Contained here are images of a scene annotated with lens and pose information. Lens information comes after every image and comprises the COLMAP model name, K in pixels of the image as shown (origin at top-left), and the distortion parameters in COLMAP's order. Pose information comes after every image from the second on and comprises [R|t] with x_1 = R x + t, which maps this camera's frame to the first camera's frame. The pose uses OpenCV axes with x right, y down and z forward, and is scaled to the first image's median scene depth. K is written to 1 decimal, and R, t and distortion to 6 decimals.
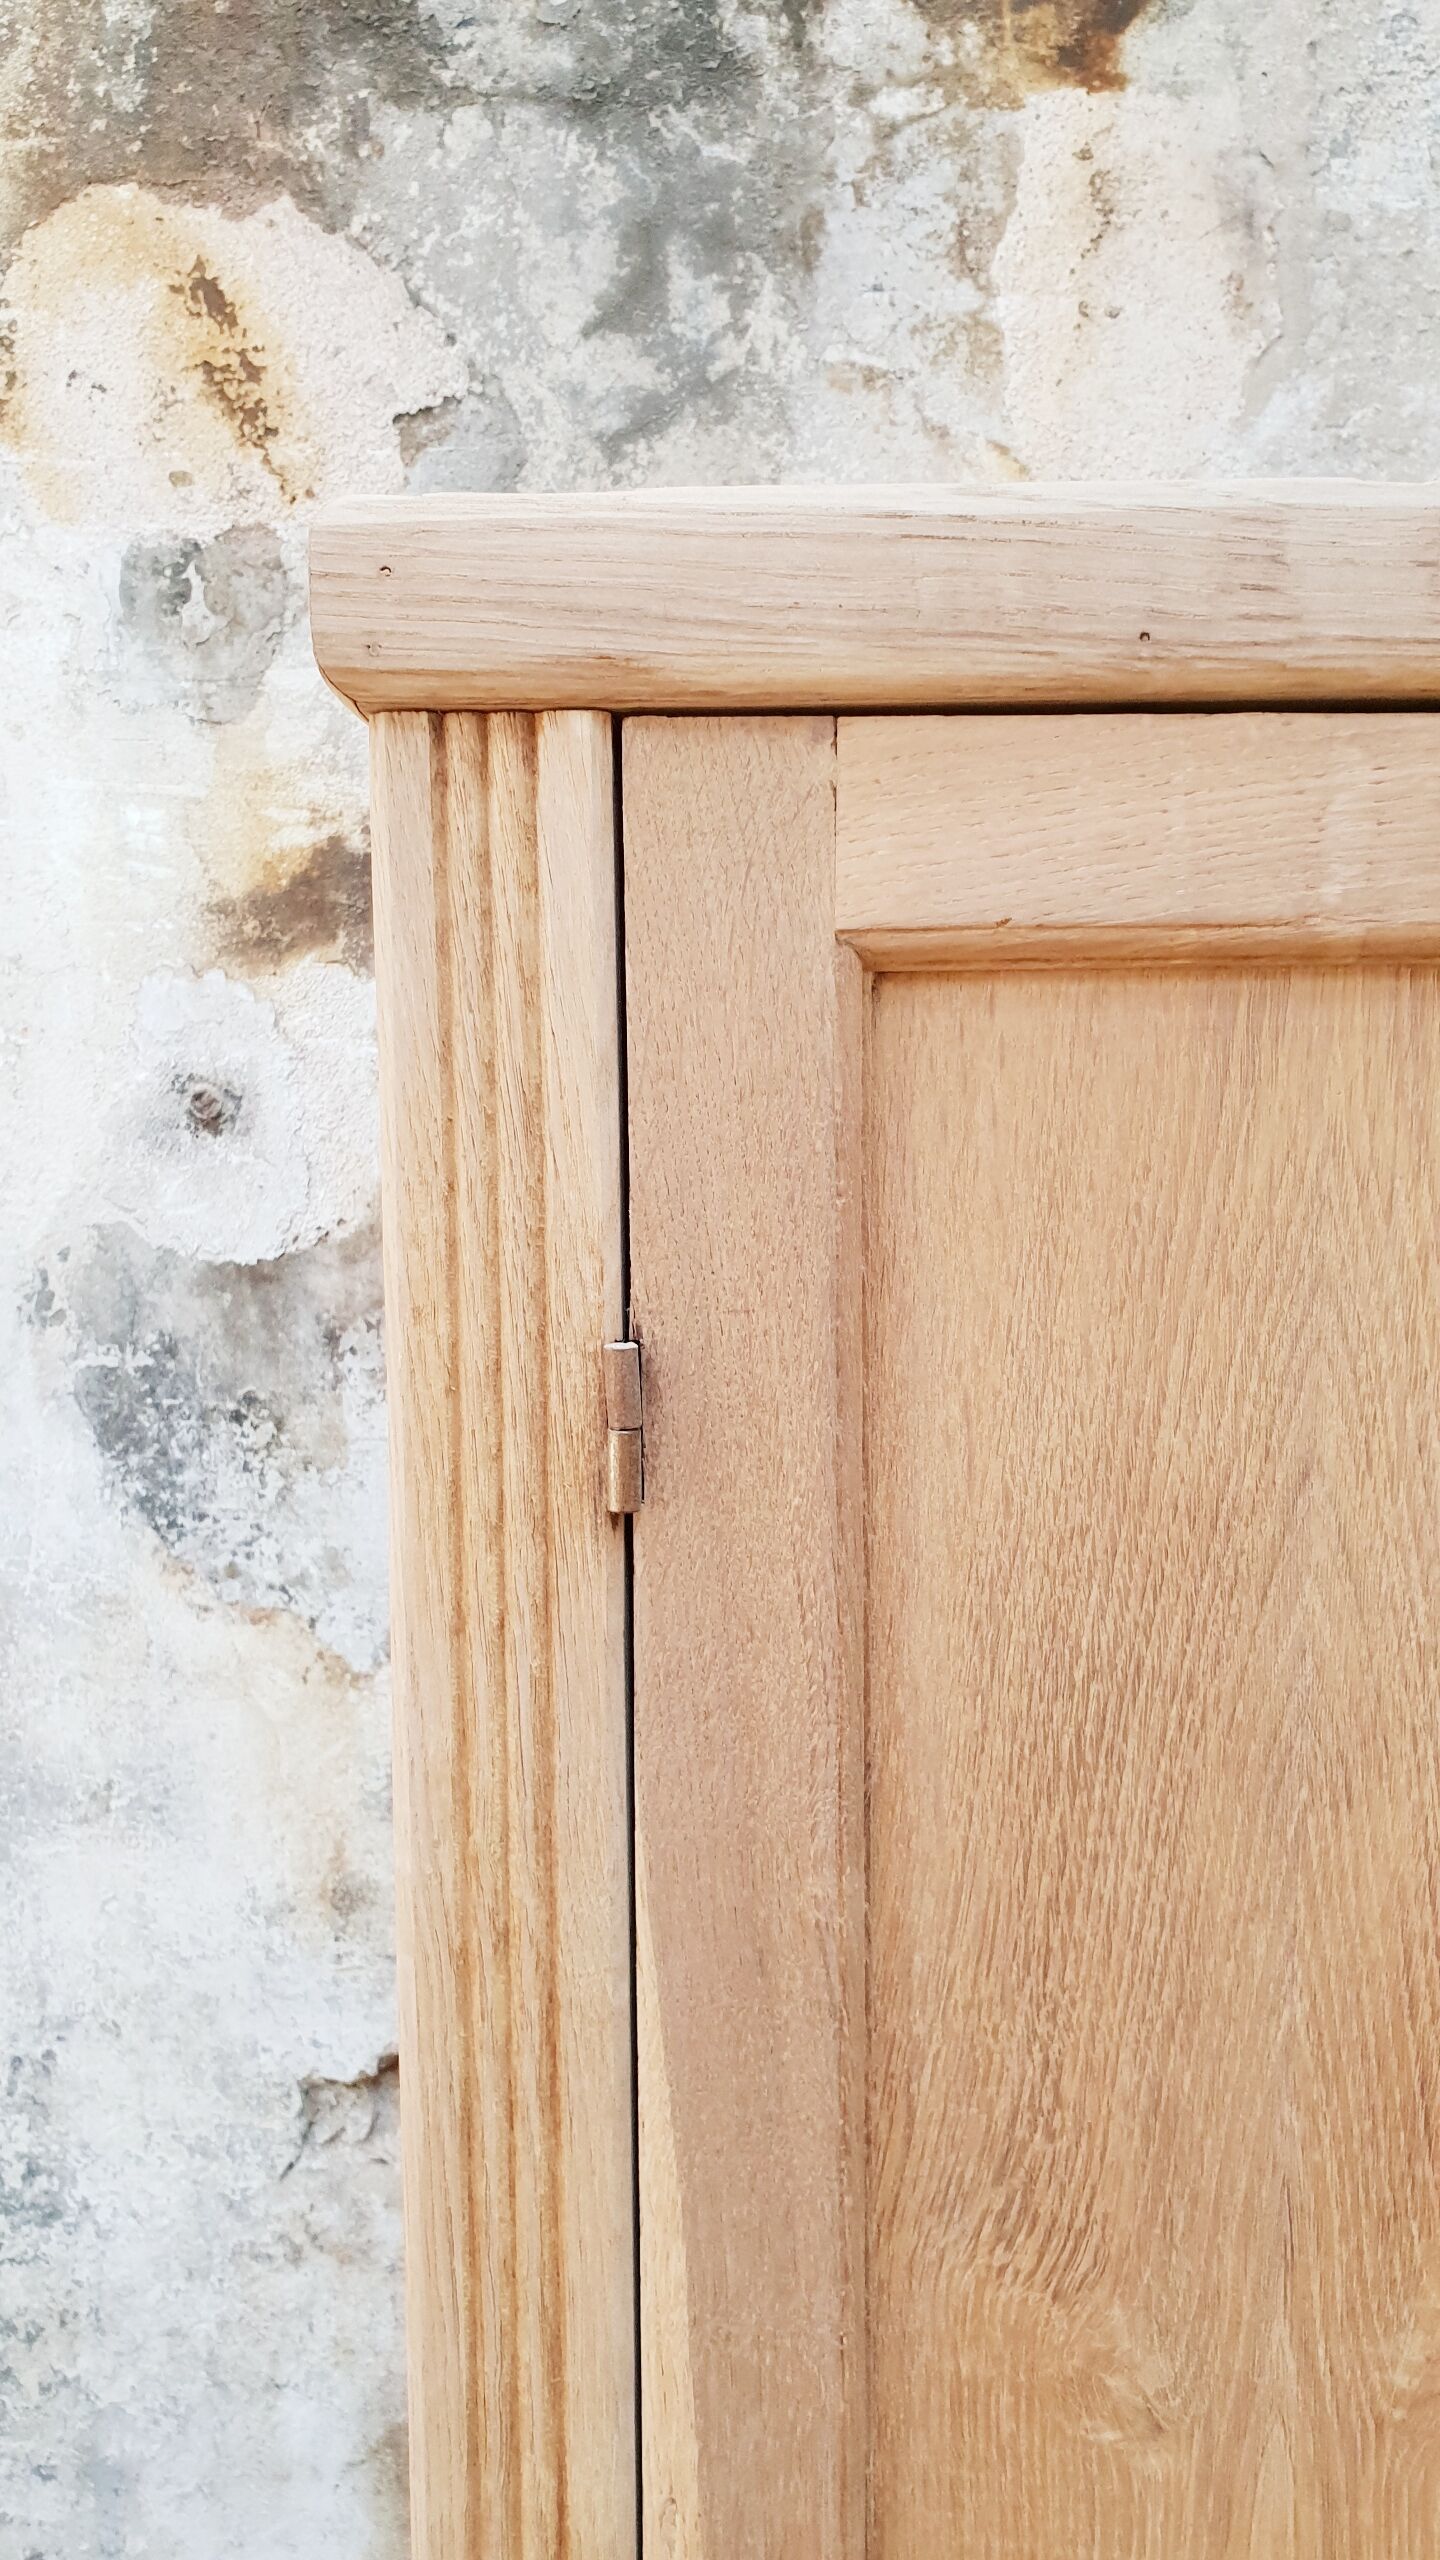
lens RADIAL K [[2002.0, 0, 756.5], [0, 2002.0, 1292.2], [0, 0, 1]] dist [-0.021680, 0.046195]
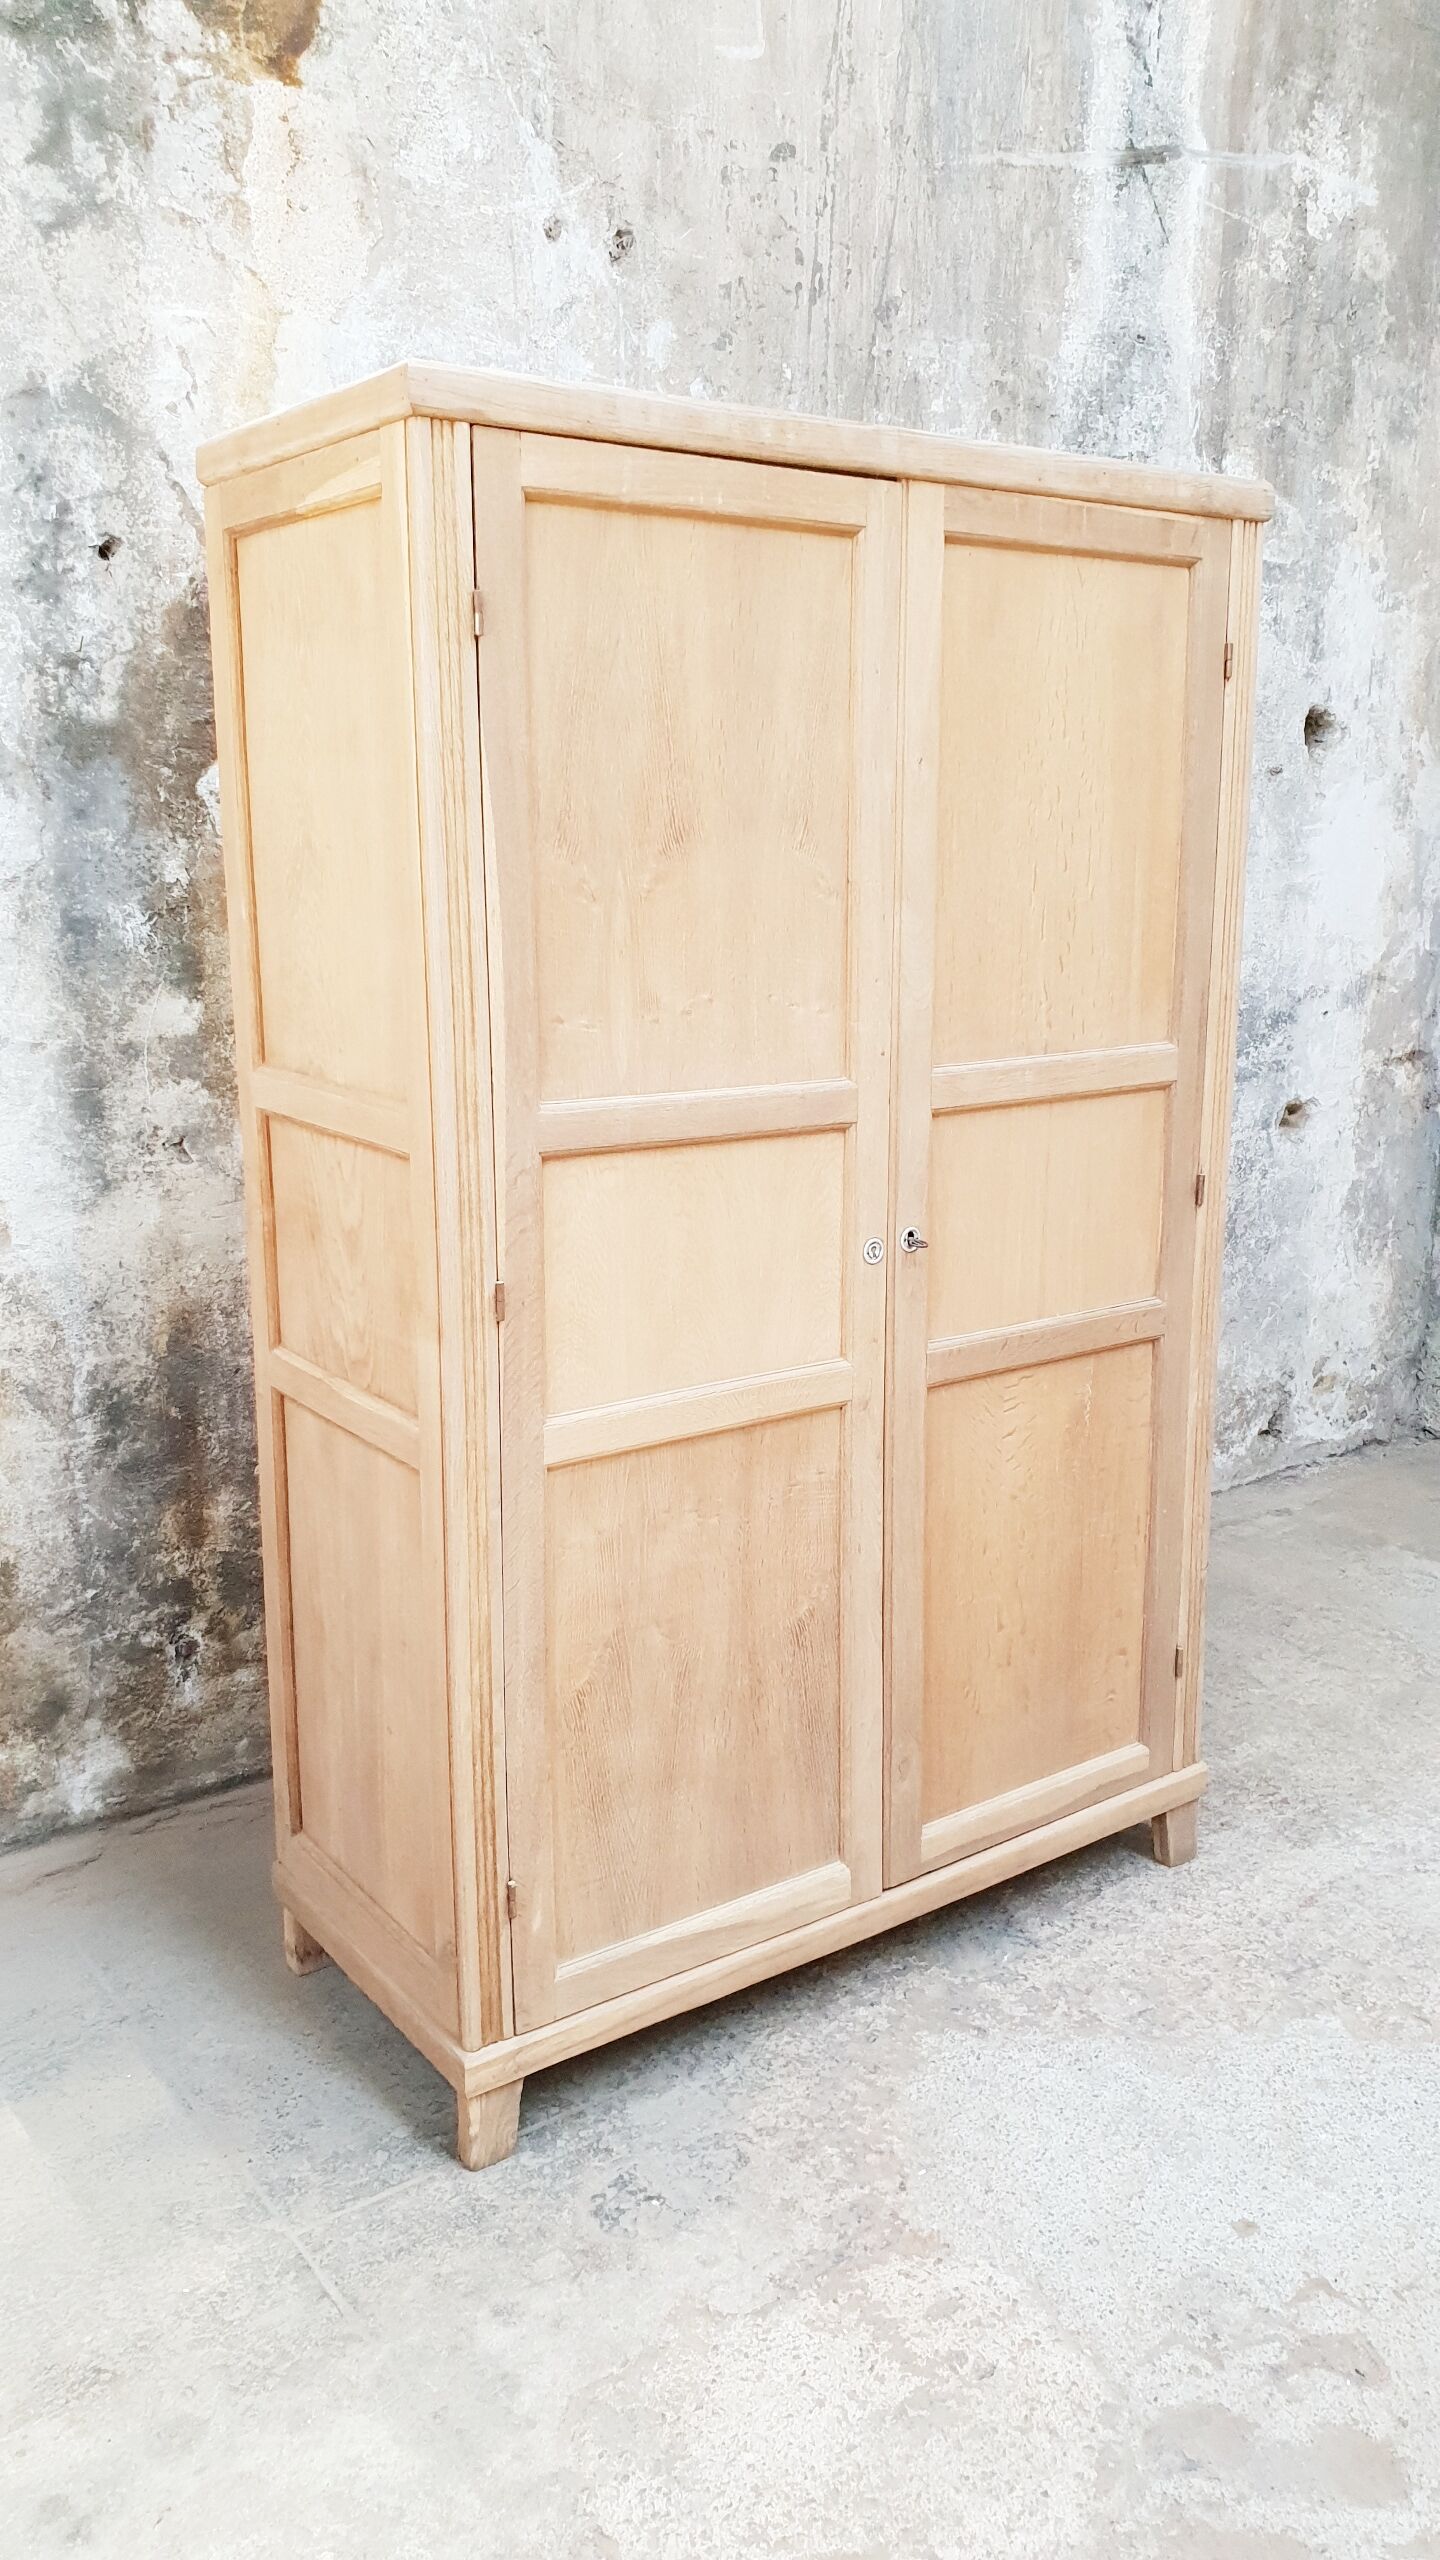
lens RADIAL K [[1948.3, 0, 732.0], [0, 1948.3, 1269.2], [0, 0, 1]] dist [-0.007060, 0.034755]
pose [[0.809026, -0.120537, 0.575281, -0.710995], [0.049336, 0.989219, 0.137886, 0.296042], [-0.585699, -0.083171, 0.806250, -0.878123]]
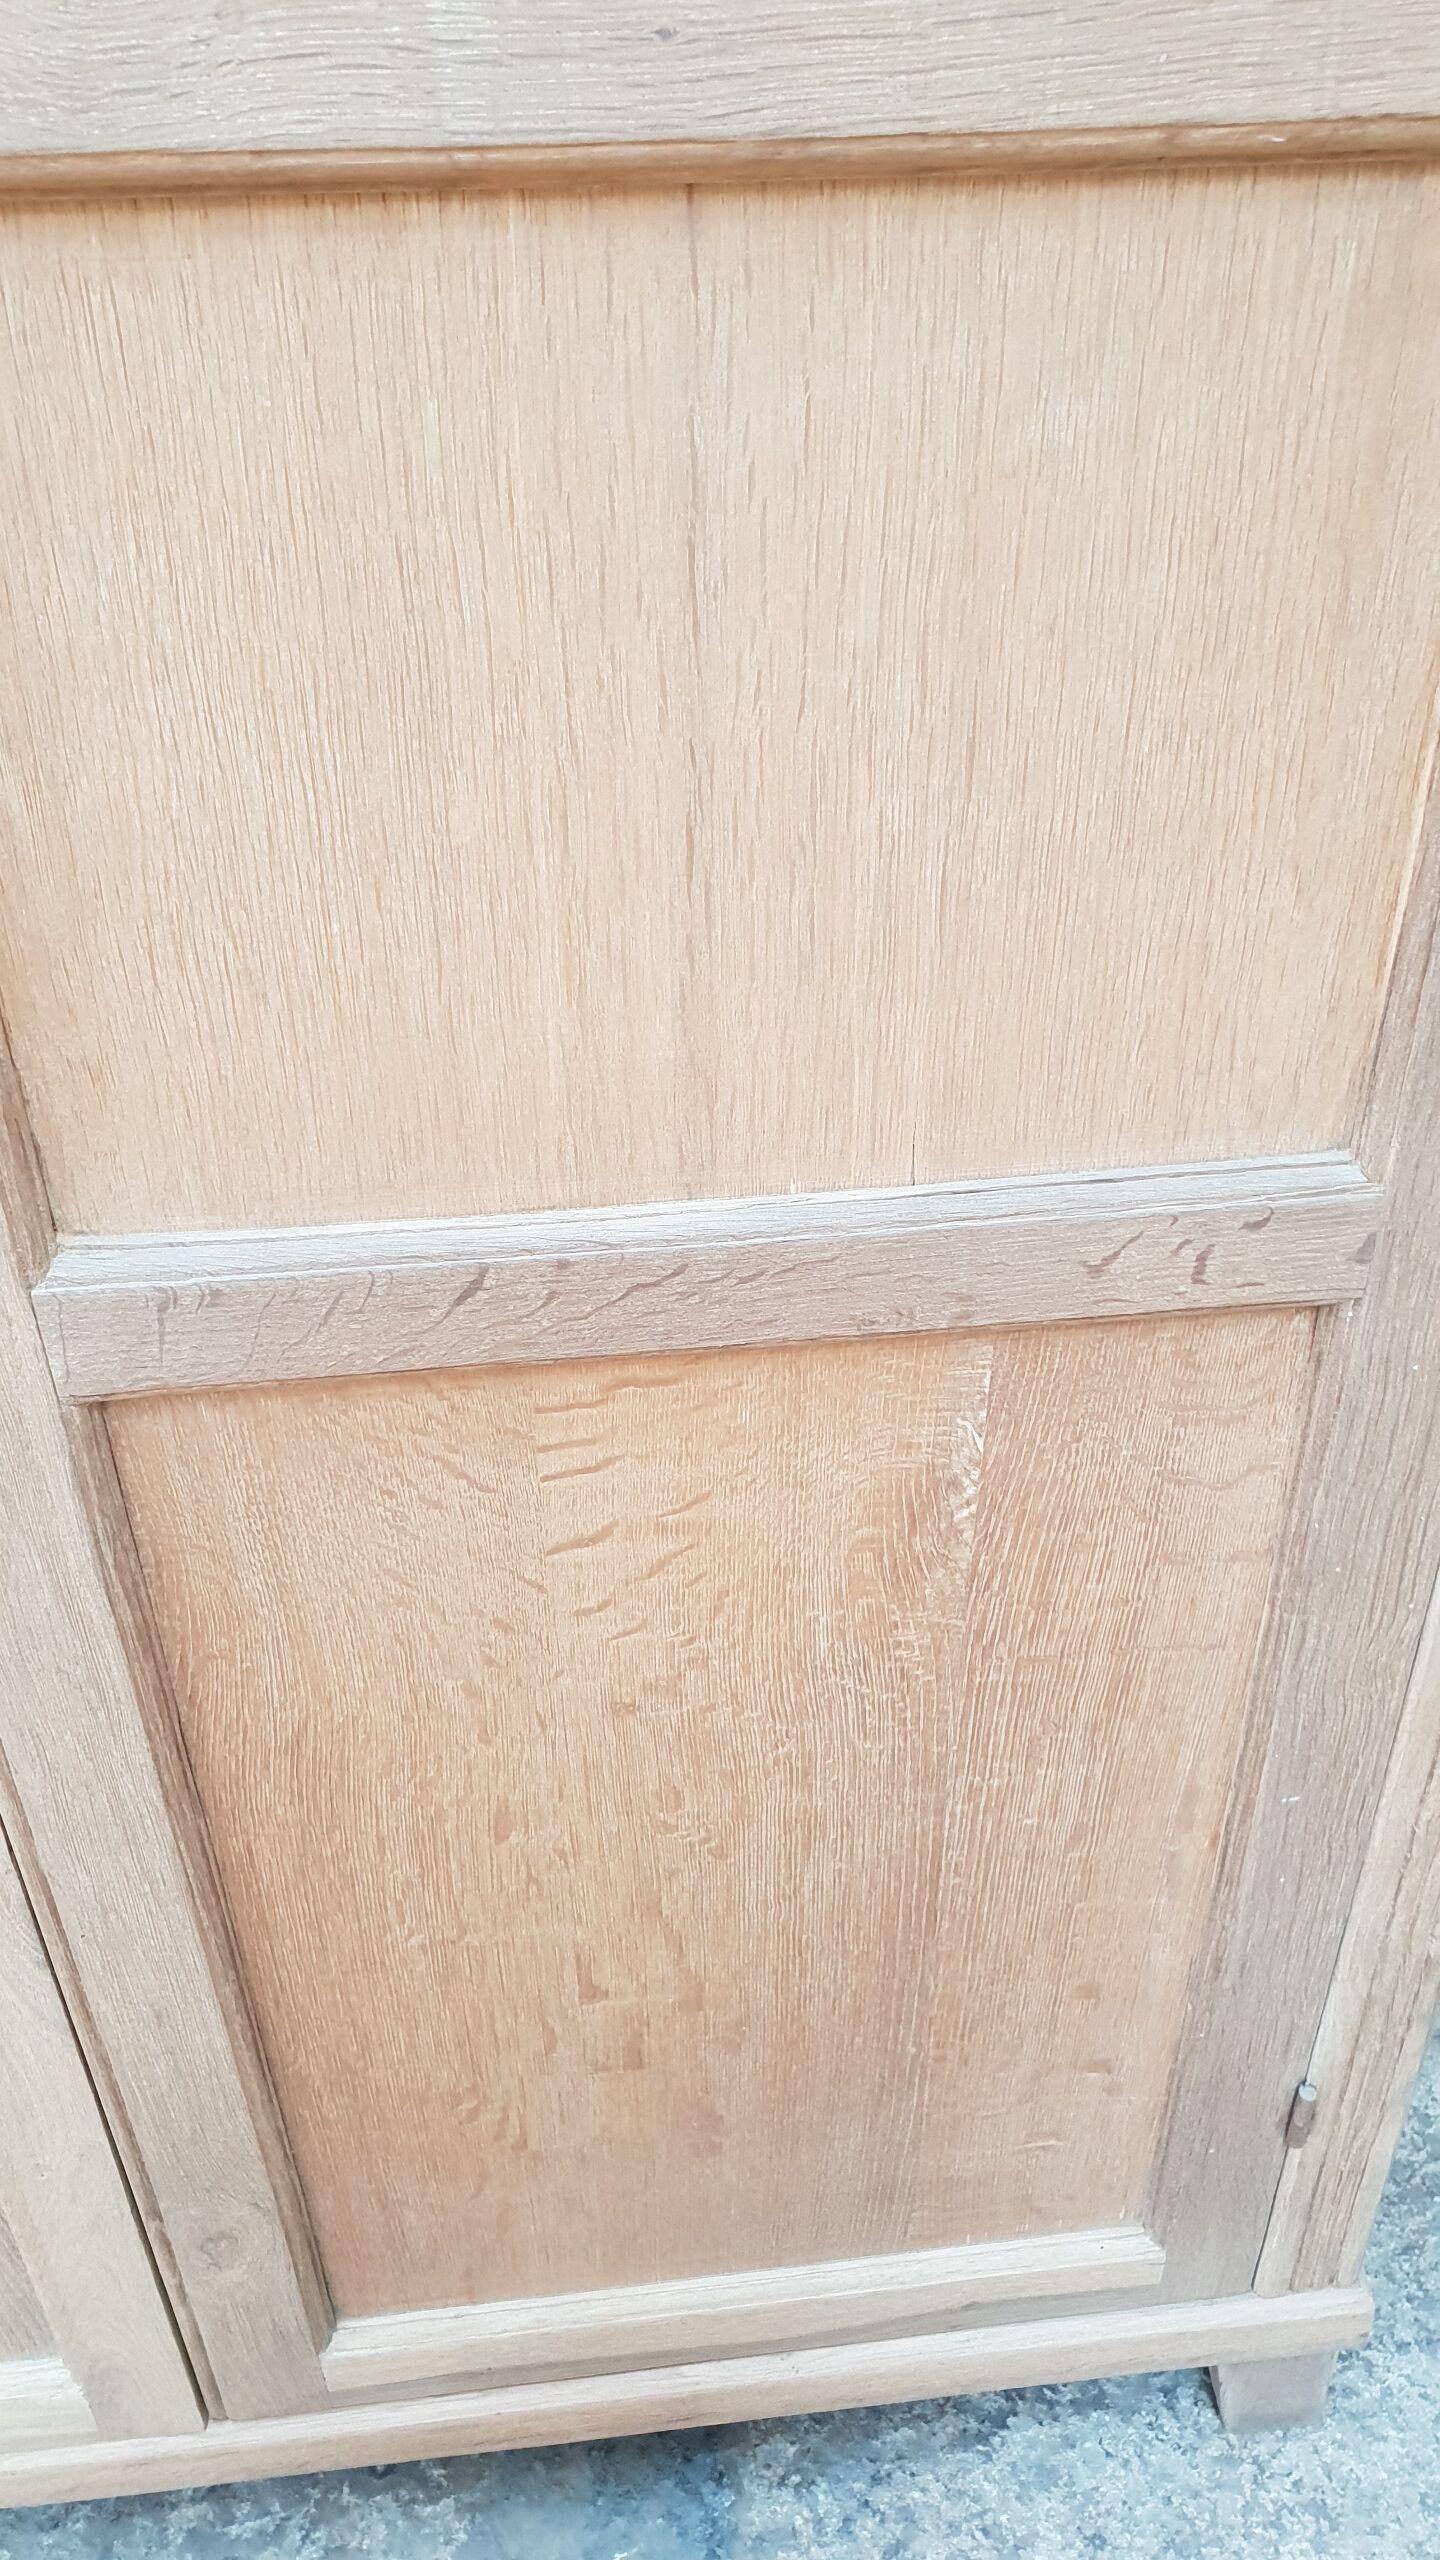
lens RADIAL K [[1989.9, 0, 739.4], [0, 1989.9, 1268.6], [0, 0, 1]] dist [-0.041611, 0.053208]
pose [[0.992961, -0.068199, 0.096842, 0.518180], [0.010843, 0.866507, 0.499047, 0.395989], [-0.117948, -0.494484, 0.861147, 0.007875]]
